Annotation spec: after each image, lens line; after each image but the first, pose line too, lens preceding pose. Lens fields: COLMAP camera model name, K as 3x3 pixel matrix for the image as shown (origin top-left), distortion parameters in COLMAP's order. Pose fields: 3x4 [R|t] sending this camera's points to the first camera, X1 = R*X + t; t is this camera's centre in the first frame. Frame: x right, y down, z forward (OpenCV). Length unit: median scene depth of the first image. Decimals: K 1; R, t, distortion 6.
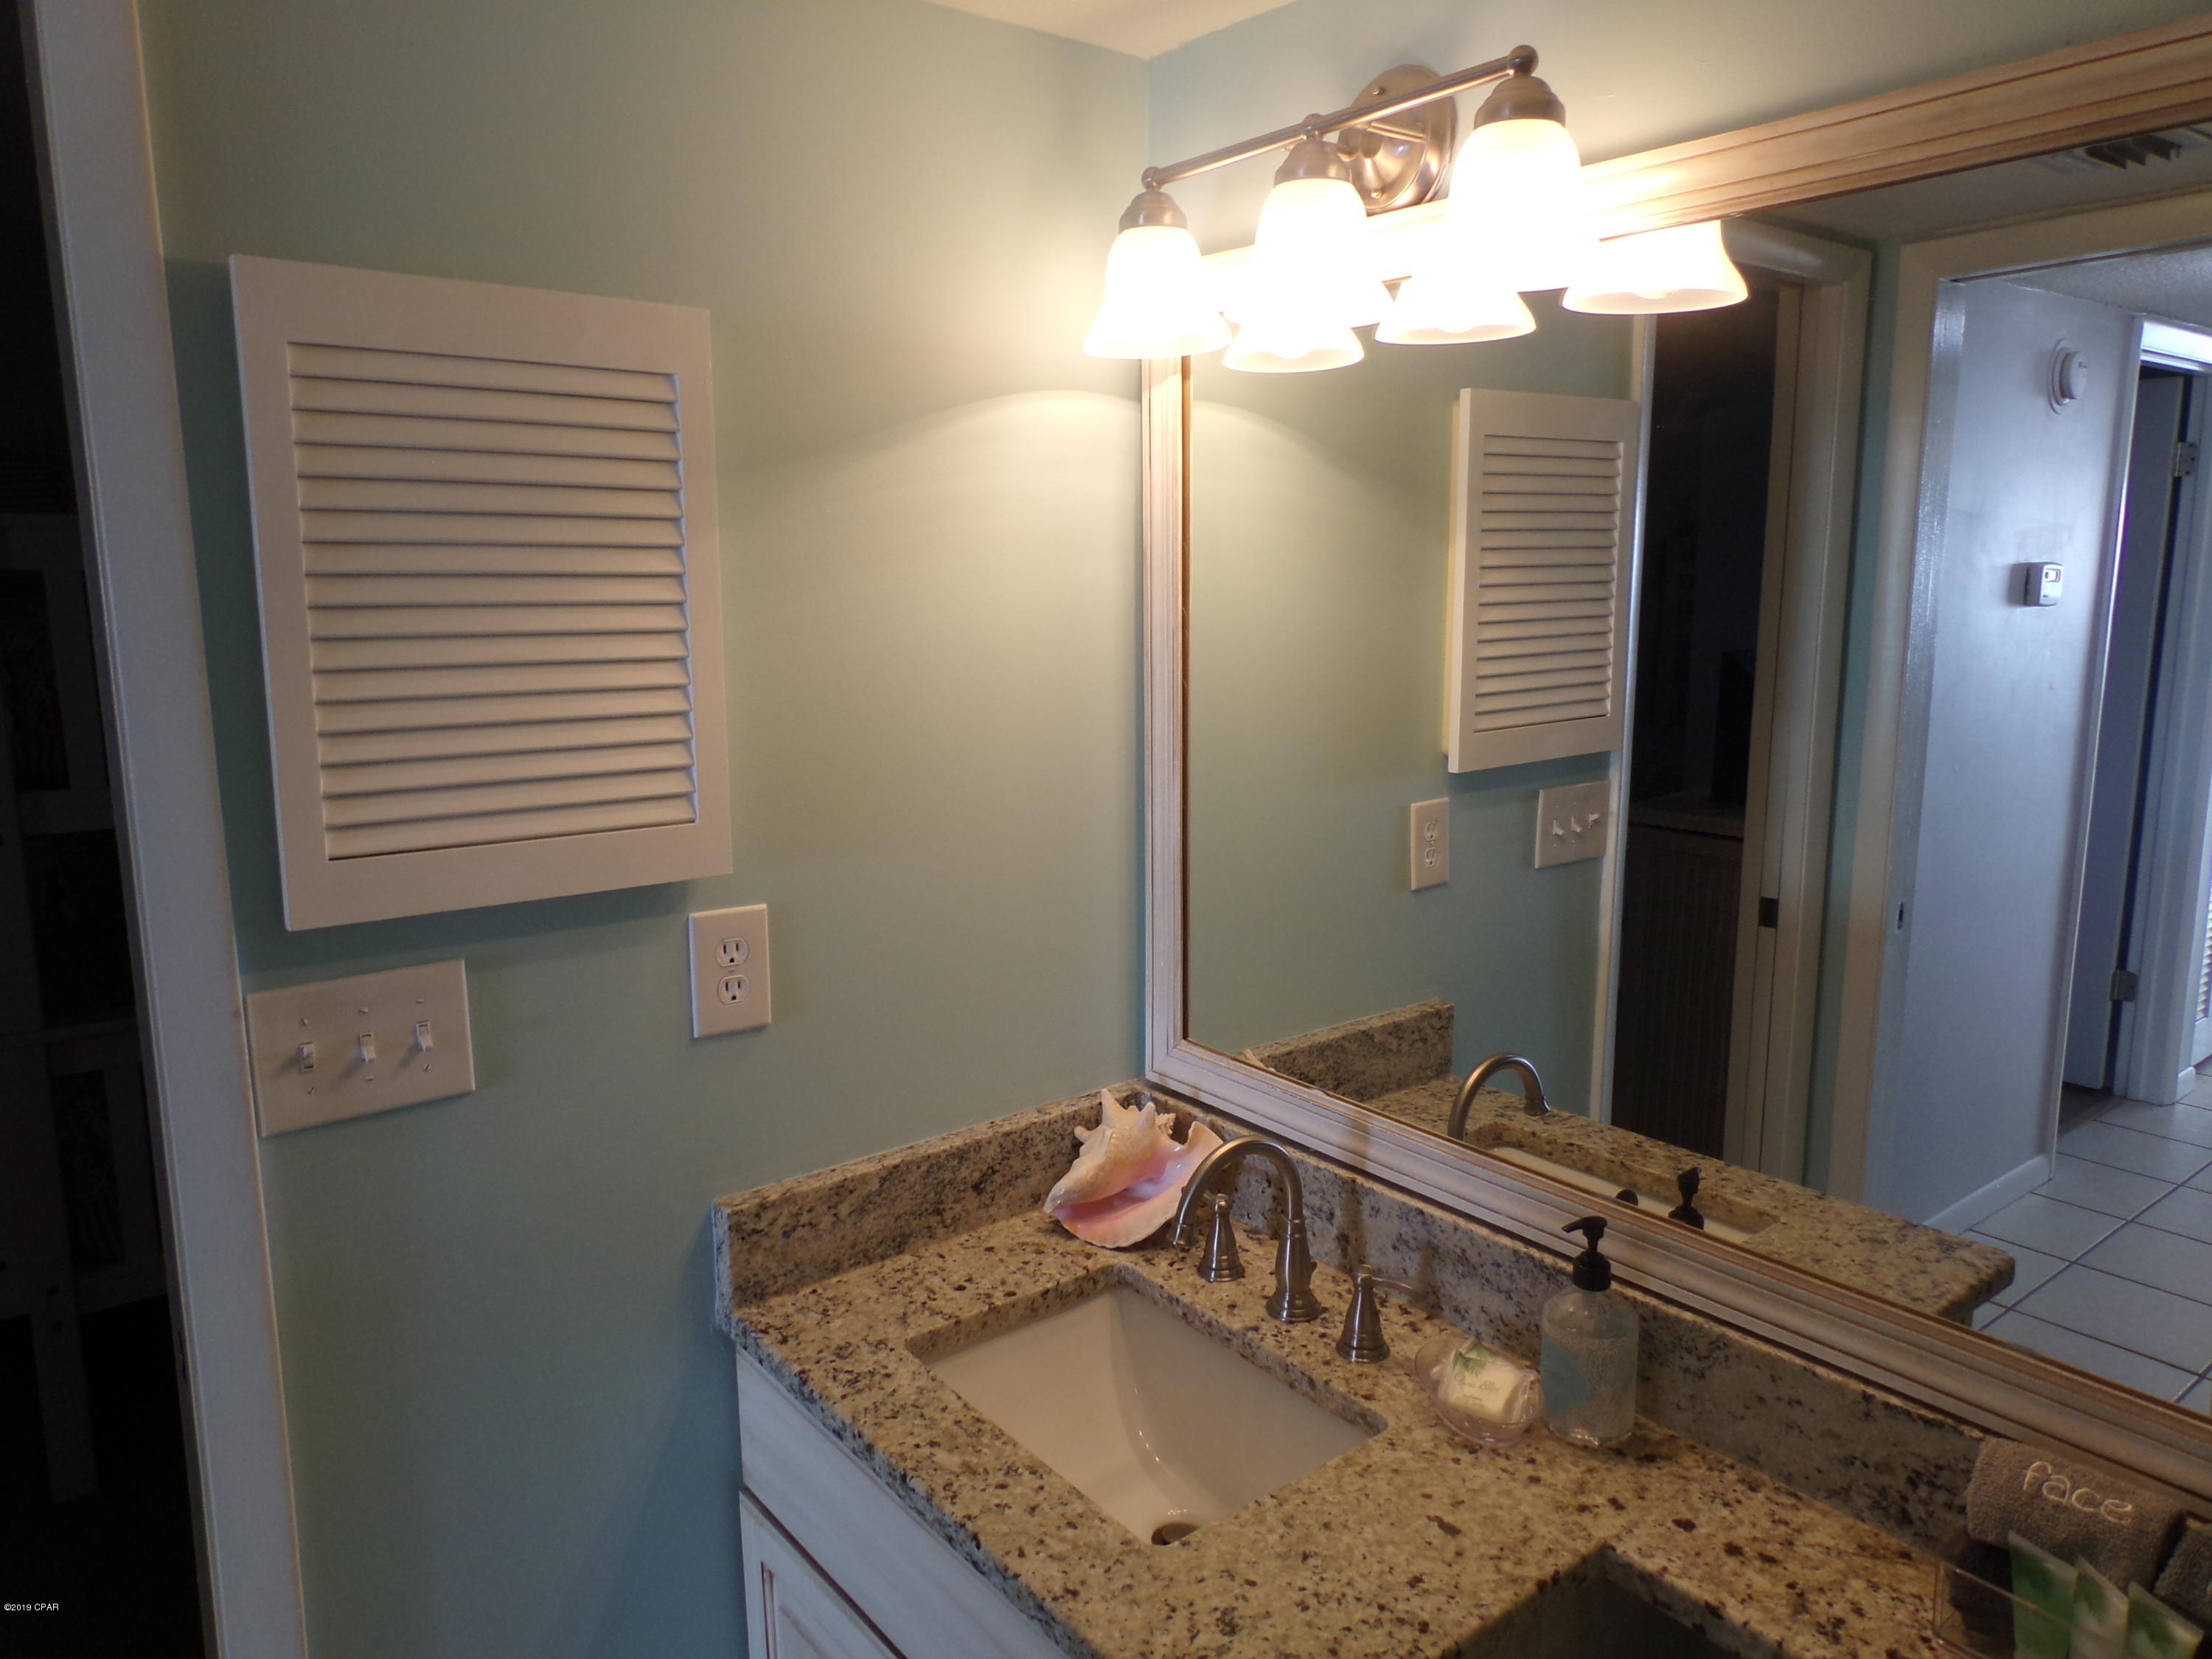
lens RADIAL K [[1498.0, 0, 1108.5], [0, 1498.0, 823.1], [0, 0, 1]] dist [0.016694, -0.027276]
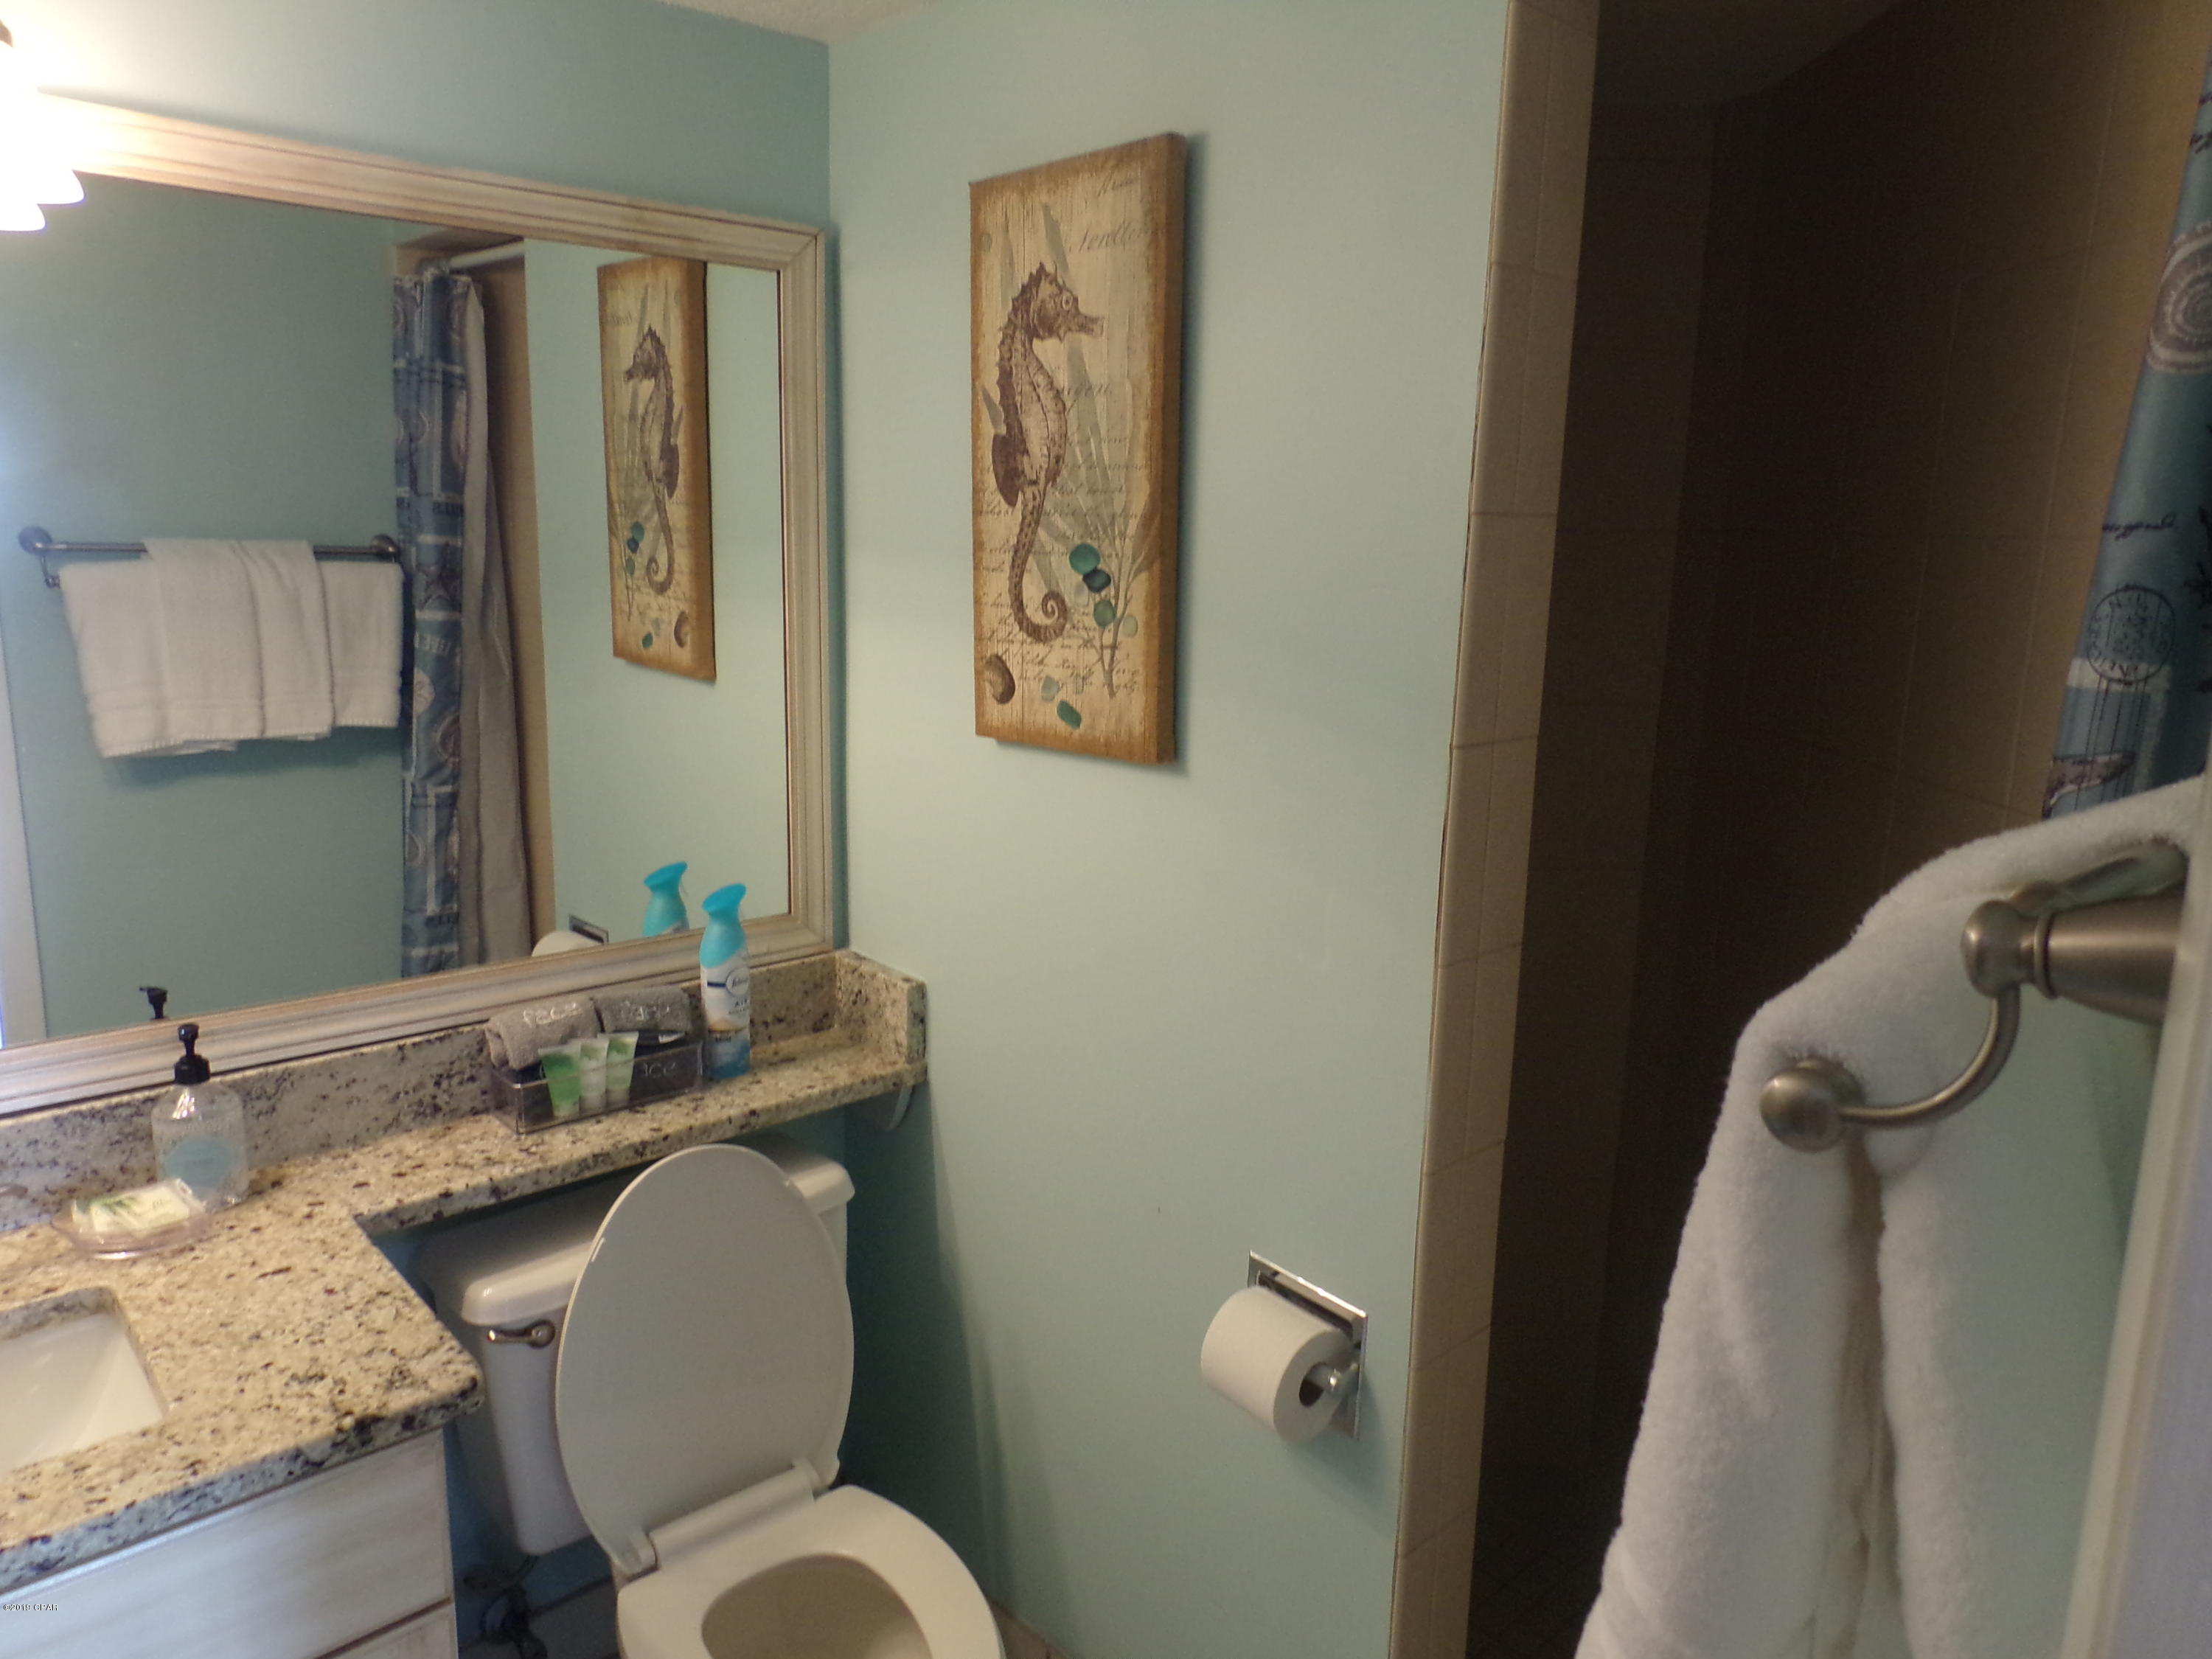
lens RADIAL K [[1498.0, 0, 1104.0], [0, 1498.0, 824.1], [0, 0, 1]] dist [0.016694, -0.027276]
pose [[-0.086353, -0.180644, 0.979750, -0.953580], [0.144152, 0.970810, 0.191701, -0.012837], [-0.985781, 0.157786, -0.057792, 0.368688]]
